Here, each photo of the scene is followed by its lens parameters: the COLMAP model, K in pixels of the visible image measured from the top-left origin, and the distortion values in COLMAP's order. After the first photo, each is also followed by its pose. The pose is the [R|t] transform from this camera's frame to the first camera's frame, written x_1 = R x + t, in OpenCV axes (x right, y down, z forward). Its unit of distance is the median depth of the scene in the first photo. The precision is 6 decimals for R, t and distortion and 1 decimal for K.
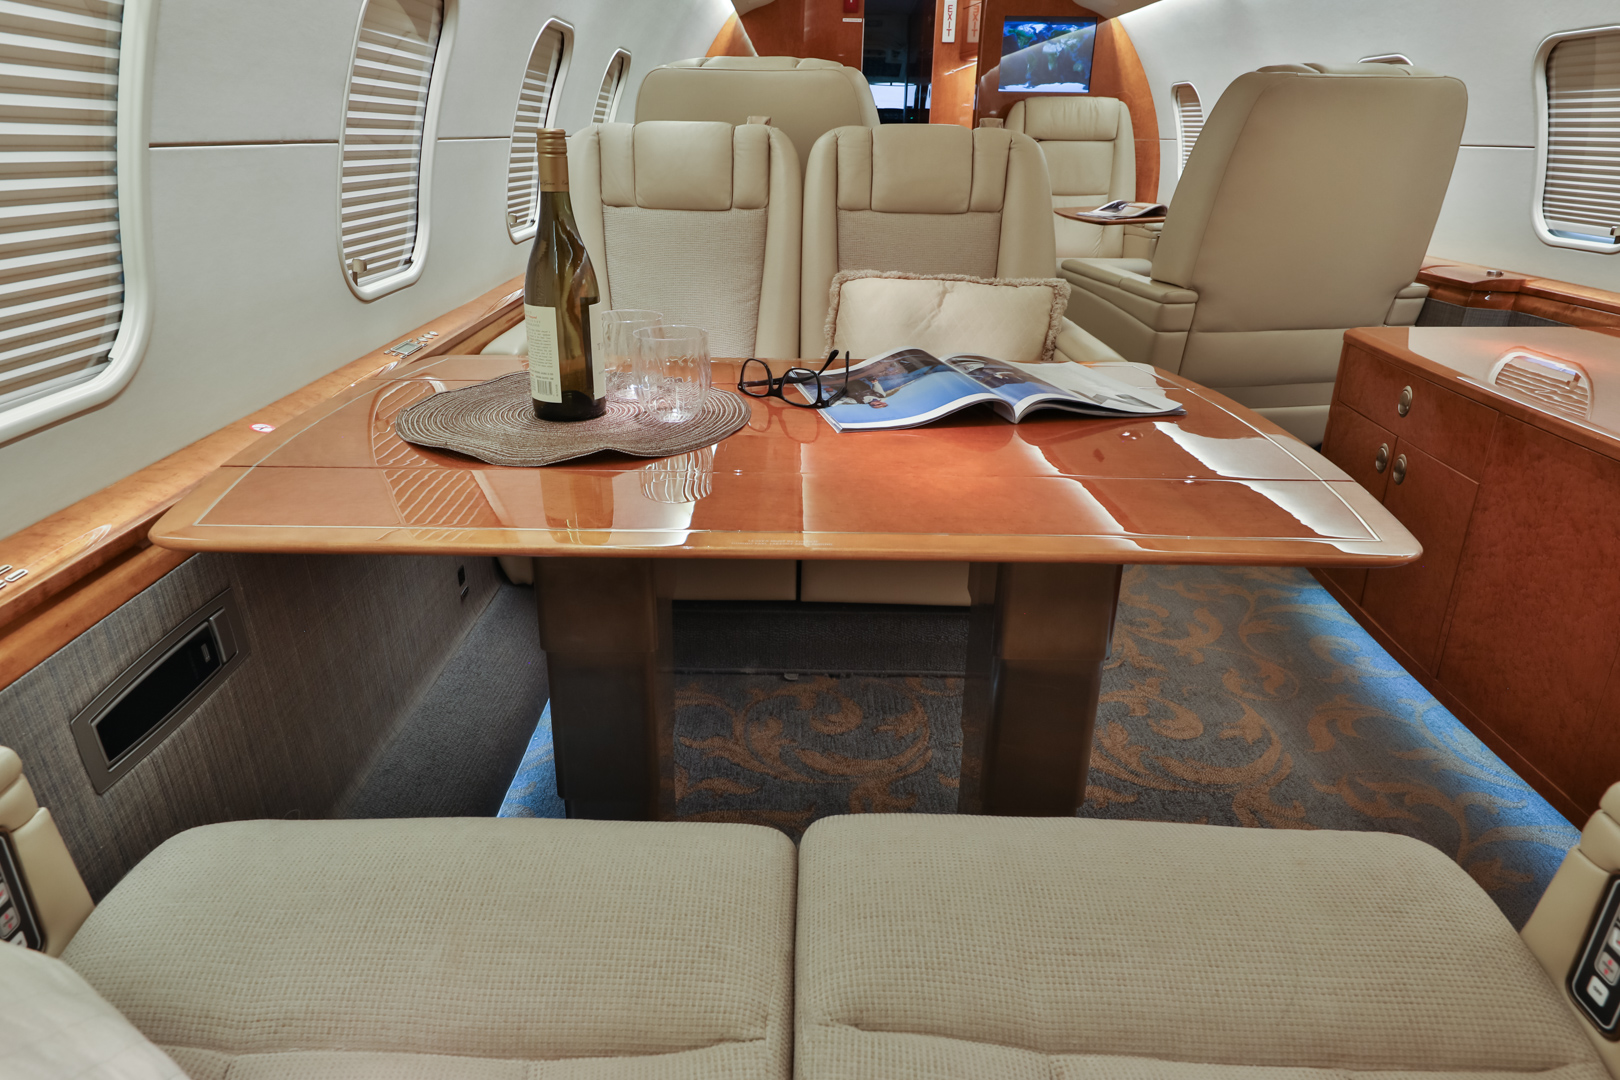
lens RADIAL K [[1006.5, 0, 810.0], [0, 1006.5, 540.0], [0, 0, 1]] dist [0.017848, -0.004161]
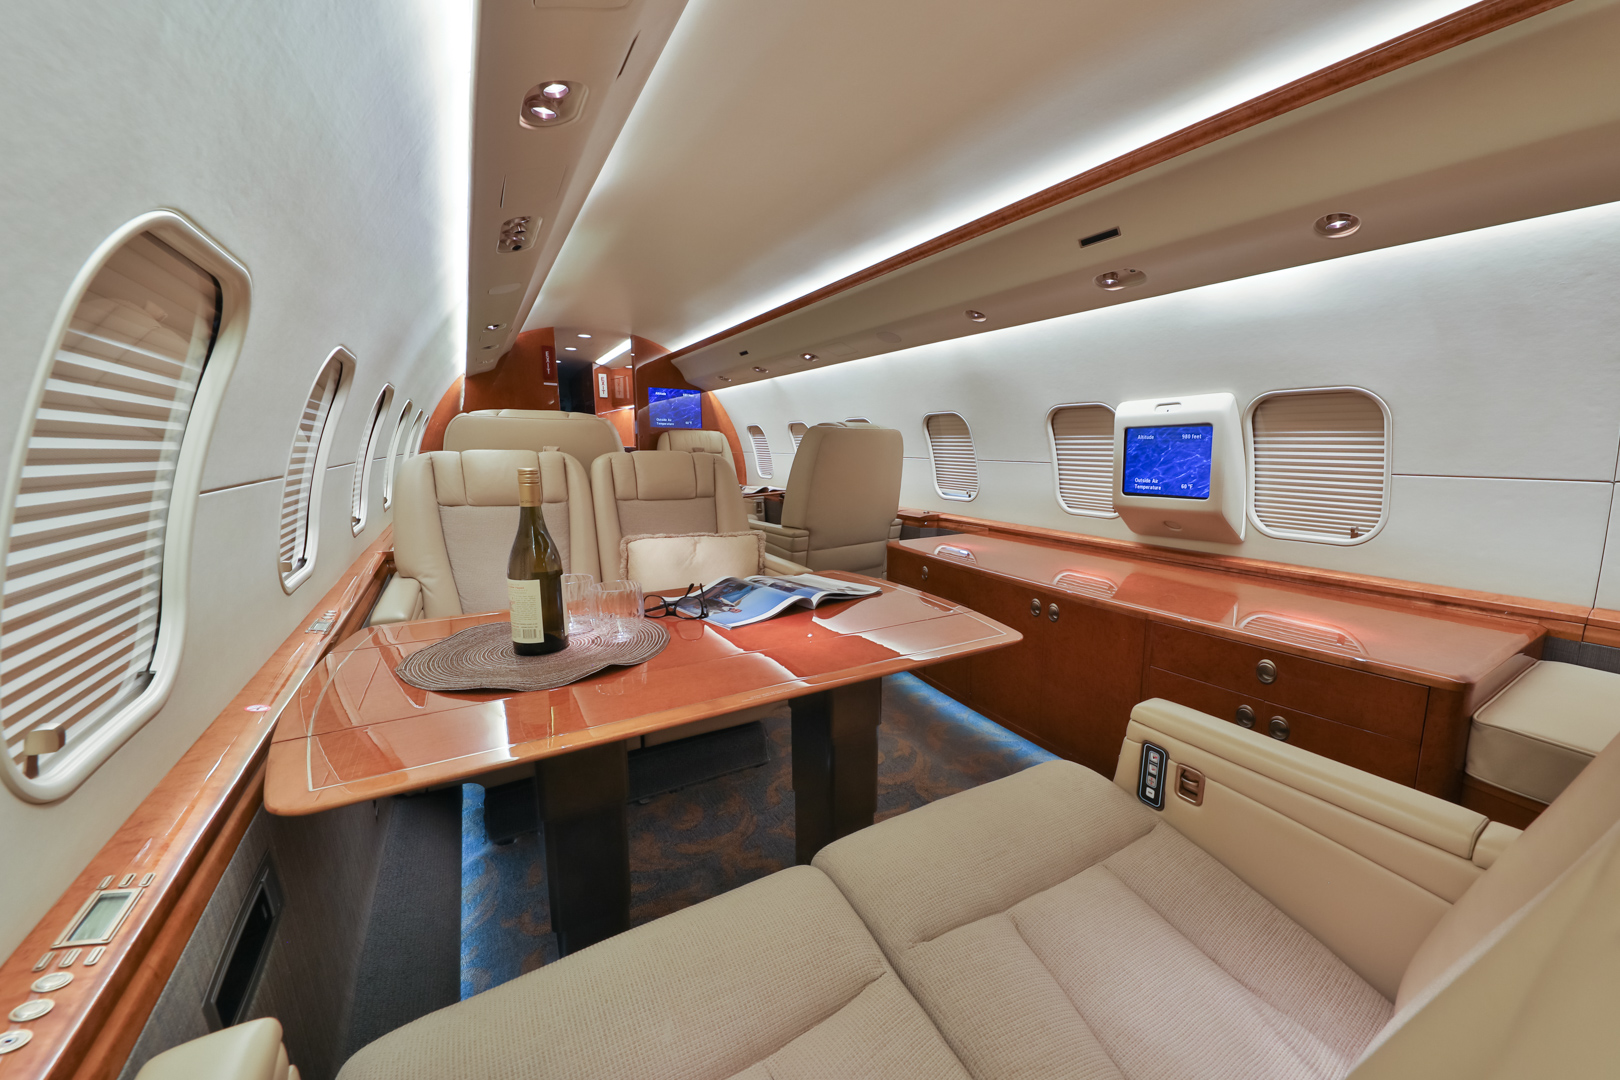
lens RADIAL K [[615.3, 0, 867.0], [0, 615.3, 547.8], [0, 0, 1]] dist [0.015577, 0.000018]
pose [[0.828615, -0.095928, 0.551539, -0.240616], [0.209887, 0.966580, -0.147211, -0.025989], [-0.518984, 0.237742, 0.821057, -0.014952]]
